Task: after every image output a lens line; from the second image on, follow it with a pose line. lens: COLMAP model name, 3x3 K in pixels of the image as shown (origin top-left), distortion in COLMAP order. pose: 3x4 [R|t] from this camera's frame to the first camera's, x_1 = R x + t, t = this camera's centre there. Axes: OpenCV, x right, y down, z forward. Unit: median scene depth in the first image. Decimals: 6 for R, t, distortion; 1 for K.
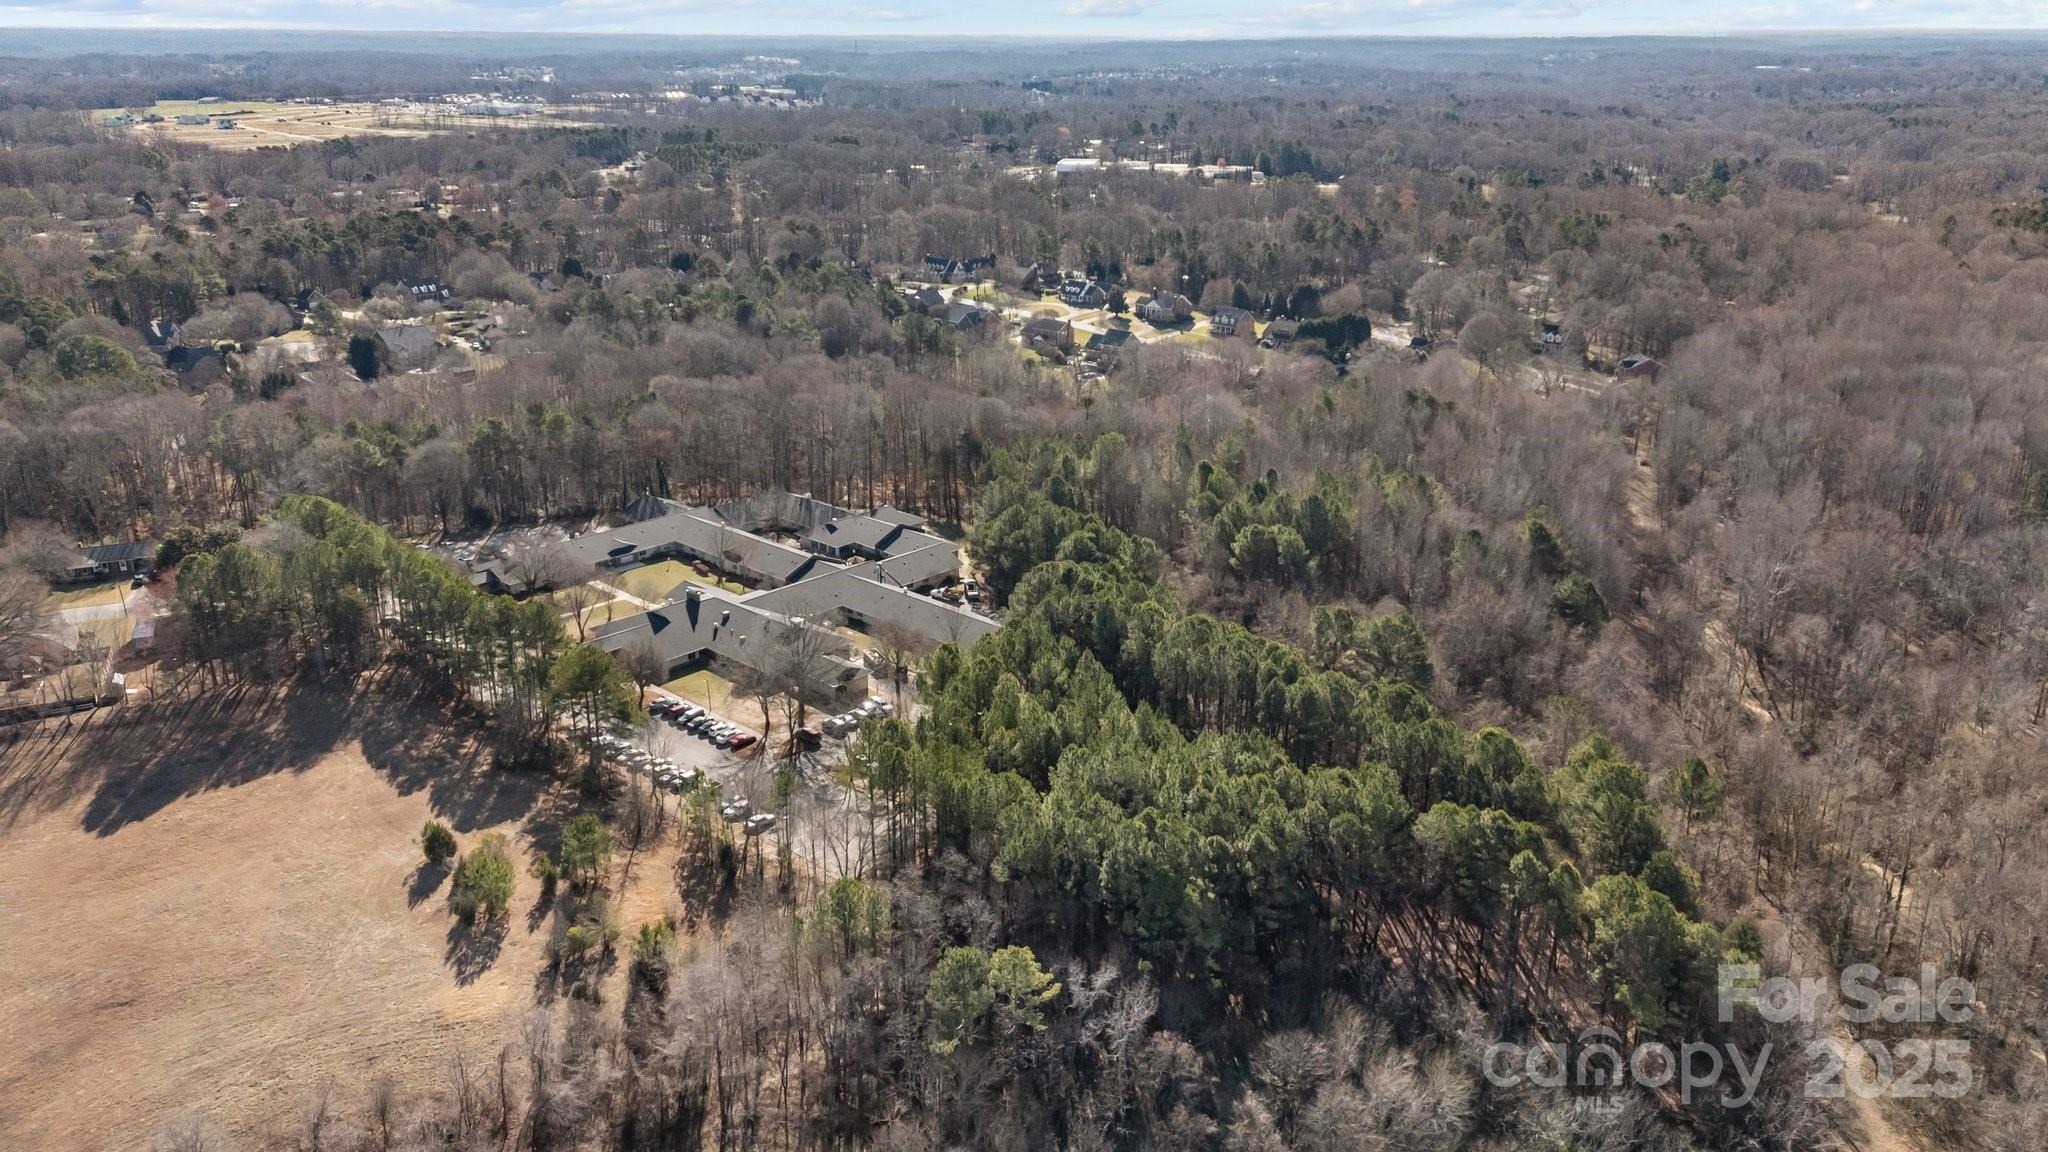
lens RADIAL K [[1530.8, 0, 1024.0], [0, 1530.8, 576.0], [0, 0, 1]] dist [0.068002, -0.049656]
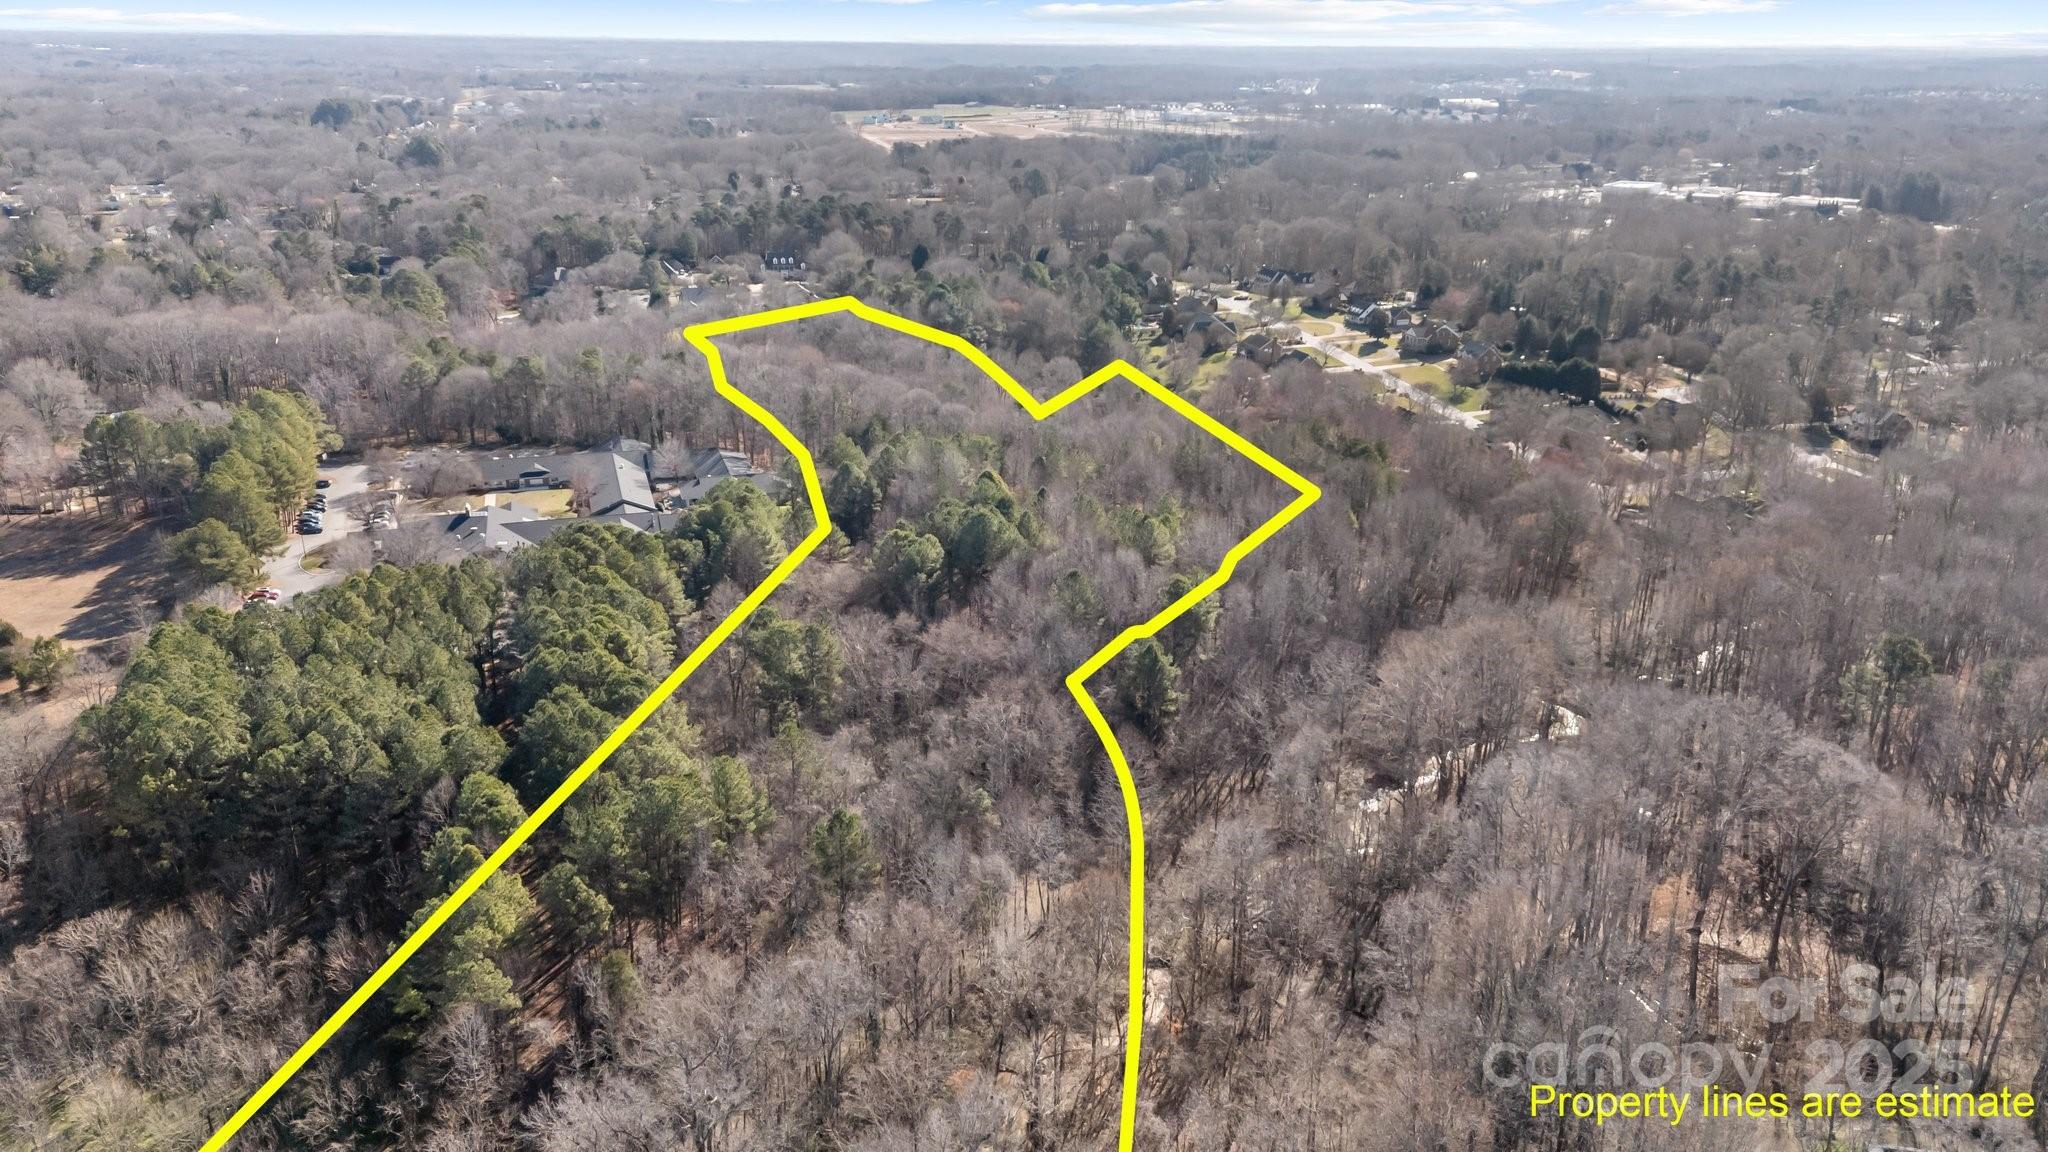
lens RADIAL K [[1484.5, 0, 1016.7], [0, 1484.5, 569.1], [0, 0, 1]] dist [0.072970, -0.053251]
pose [[0.871616, 0.171076, -0.459367, 0.557371], [-0.172522, 0.984226, 0.039193, -0.049744], [0.458825, 0.045090, 0.887382, 0.141972]]
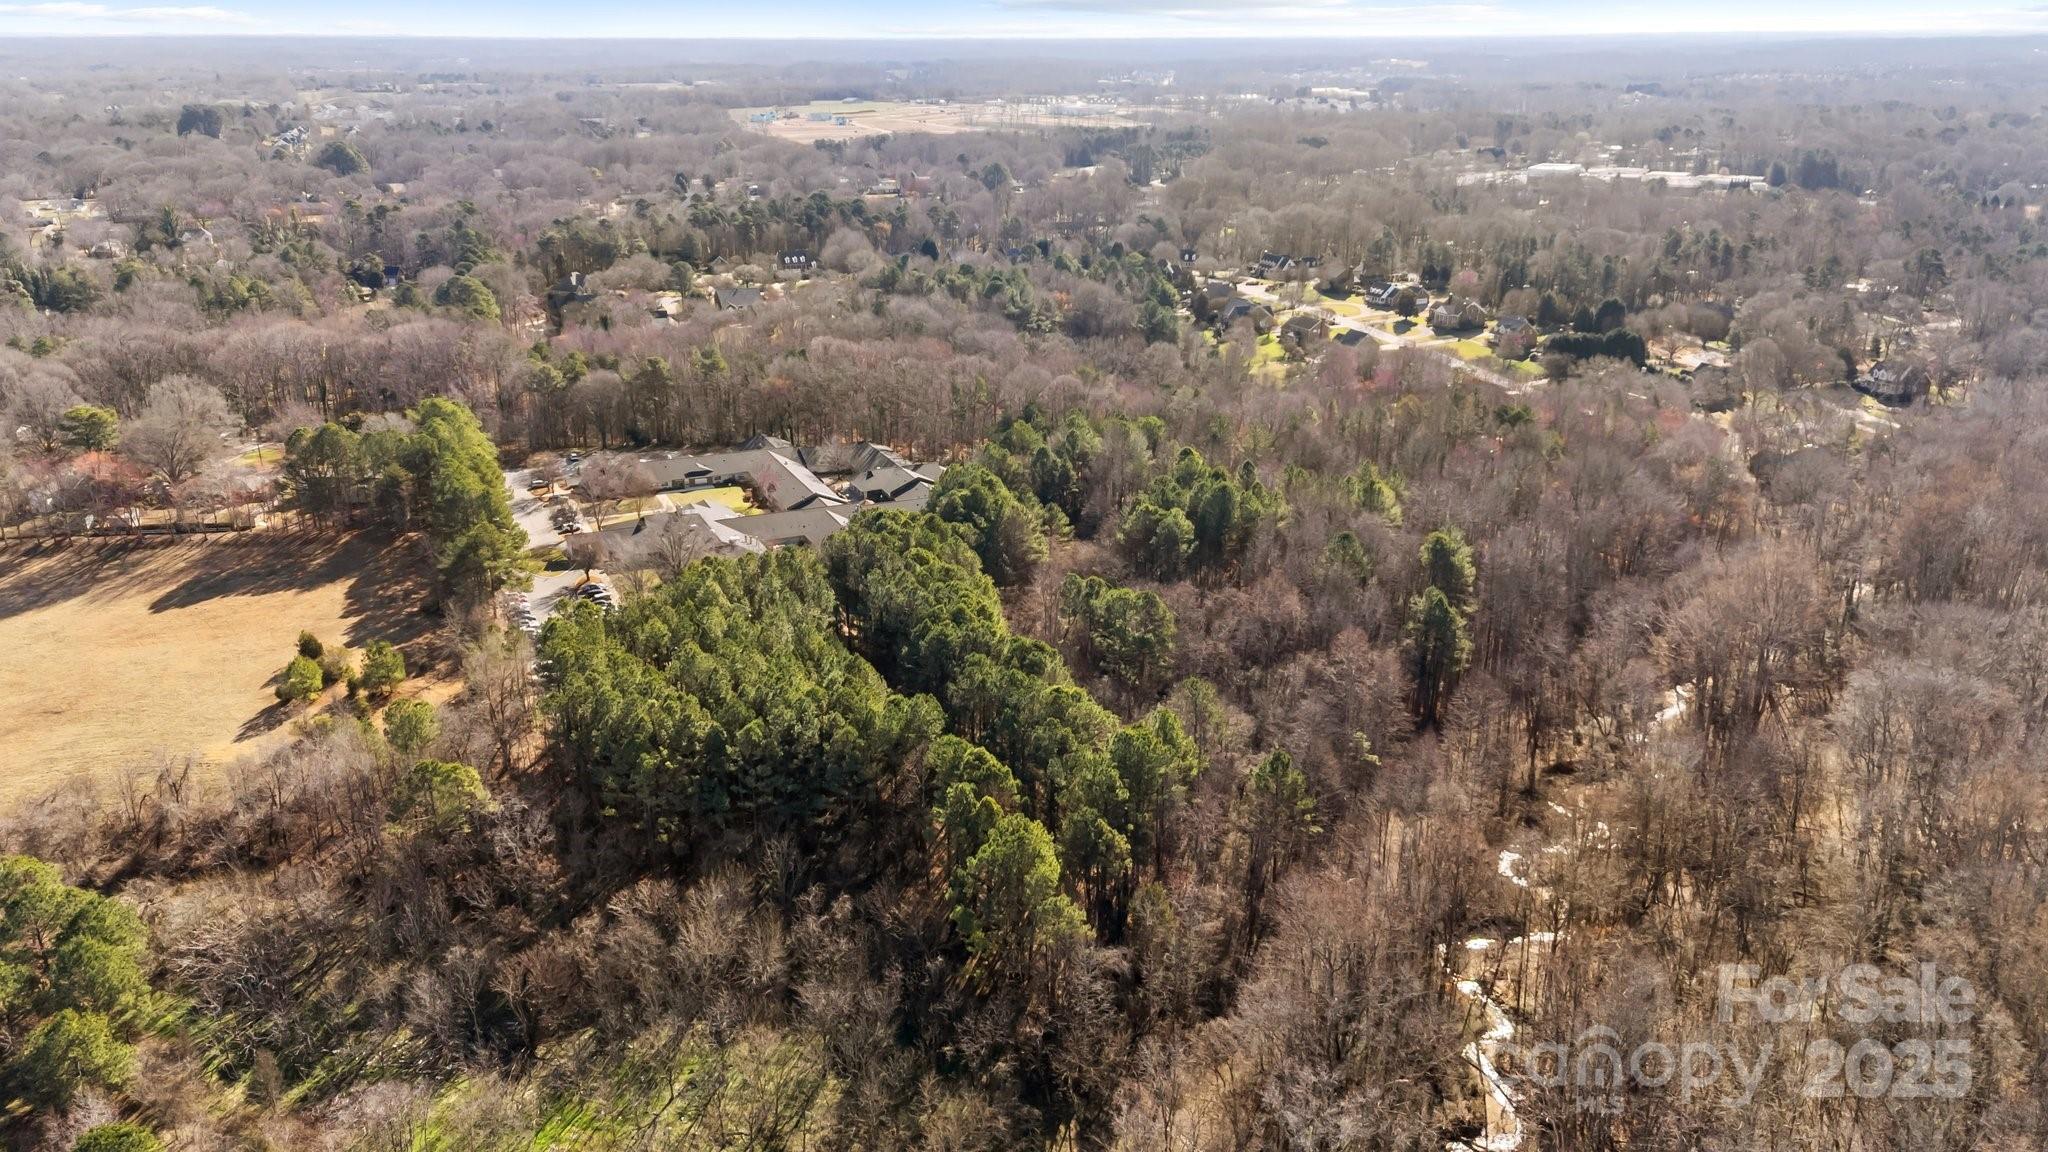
lens RADIAL K [[1508.9, 0, 1024.0], [0, 1508.9, 576.0], [0, 0, 1]] dist [0.071768, -0.055017]
pose [[0.920479, 0.128948, -0.368905, 0.381863], [-0.128177, 0.991392, 0.026711, -0.001381], [0.369174, 0.022698, 0.929083, 0.006247]]
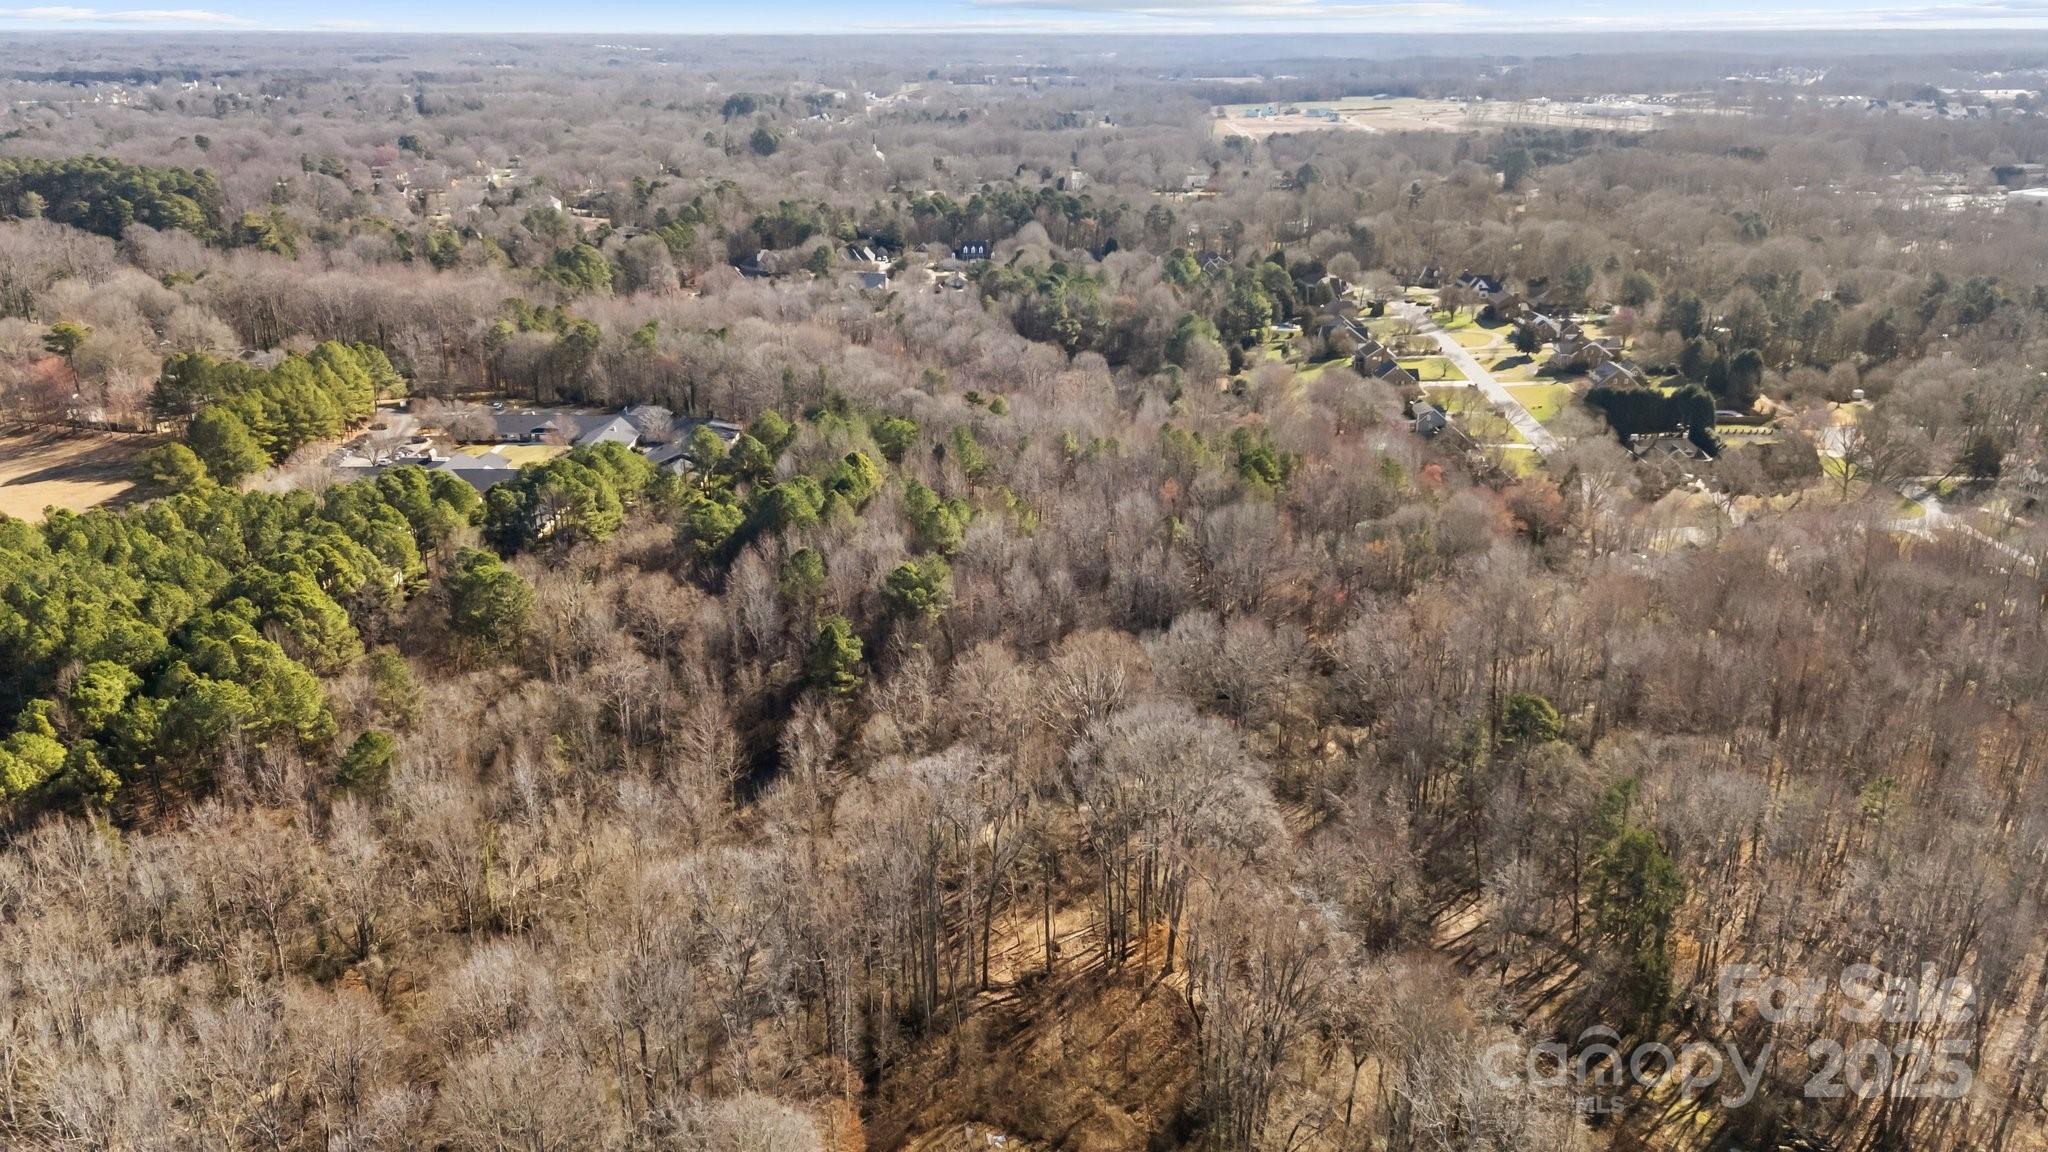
lens RADIAL K [[1508.9, 0, 1024.0], [0, 1508.9, 576.0], [0, 0, 1]] dist [0.071768, -0.055017]
pose [[0.690406, 0.246459, -0.680145, 0.854670], [-0.243981, 0.964421, 0.101809, -0.118113], [0.681038, 0.095653, 0.725974, 0.328807]]
